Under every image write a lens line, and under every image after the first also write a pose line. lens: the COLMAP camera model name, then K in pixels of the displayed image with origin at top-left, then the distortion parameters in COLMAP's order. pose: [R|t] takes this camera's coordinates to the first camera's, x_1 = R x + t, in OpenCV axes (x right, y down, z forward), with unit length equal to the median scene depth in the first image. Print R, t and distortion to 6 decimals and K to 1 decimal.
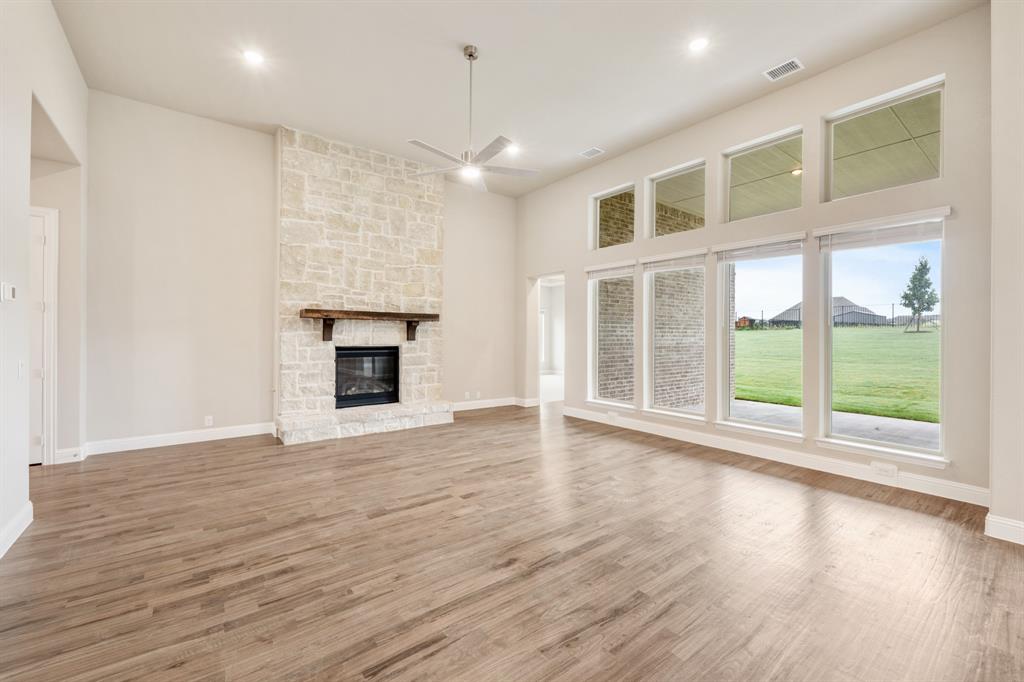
lens RADIAL K [[414.4, 0, 508.4], [0, 414.4, 336.8], [0, 0, 1]] dist [-0.000964, 0.000411]
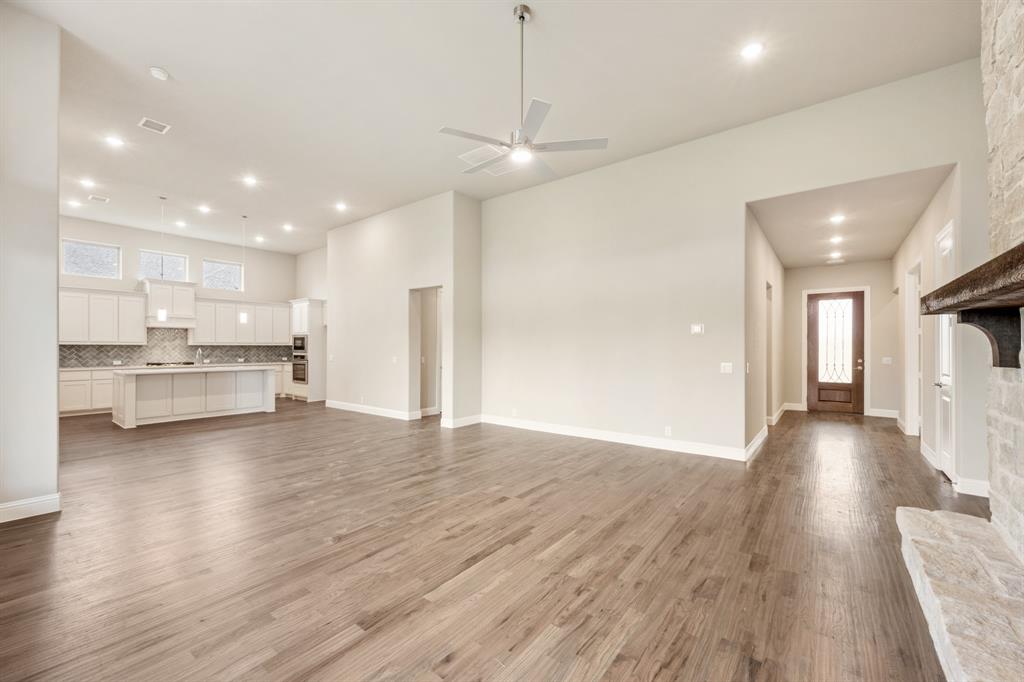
lens RADIAL K [[414.4, 0, 511.2], [0, 414.4, 345.1], [0, 0, 1]] dist [-0.000964, 0.000411]
pose [[-0.965298, -0.007135, -0.261054, 0.166484], [-0.005871, 0.999967, -0.005619, -0.006793], [0.261085, -0.003891, -0.965308, 2.077612]]
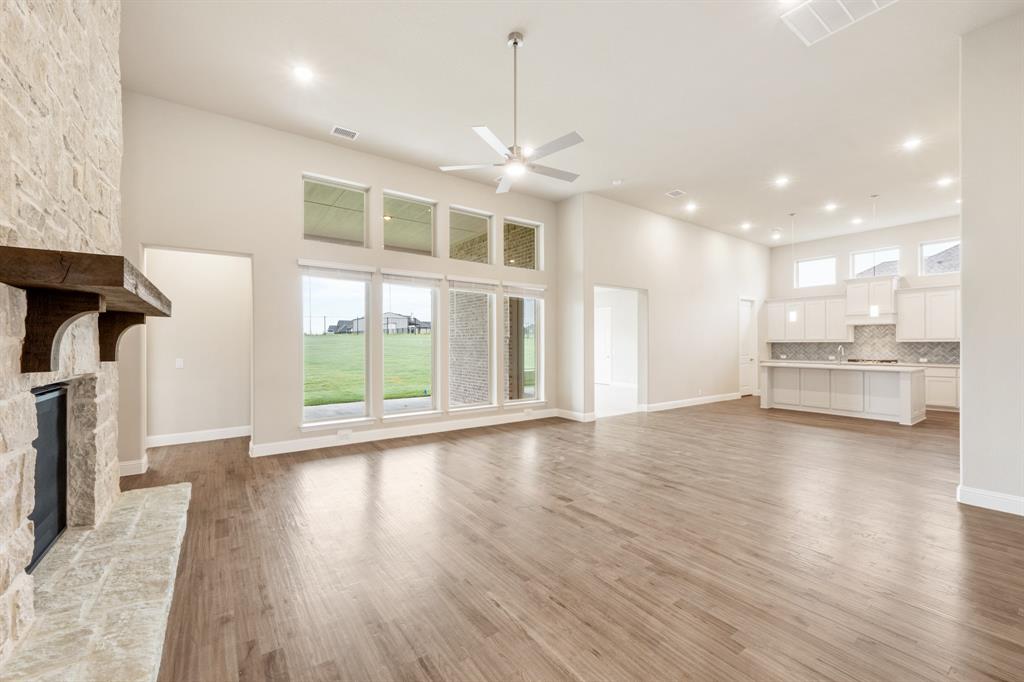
lens RADIAL K [[414.4, 0, 510.1], [0, 414.4, 344.3], [0, 0, 1]] dist [-0.000964, 0.000411]
pose [[0.033135, -0.004695, 0.999440, -1.171218], [0.002691, 0.999986, 0.004608, -0.013378], [-0.999447, 0.002537, 0.033147, 1.127719]]
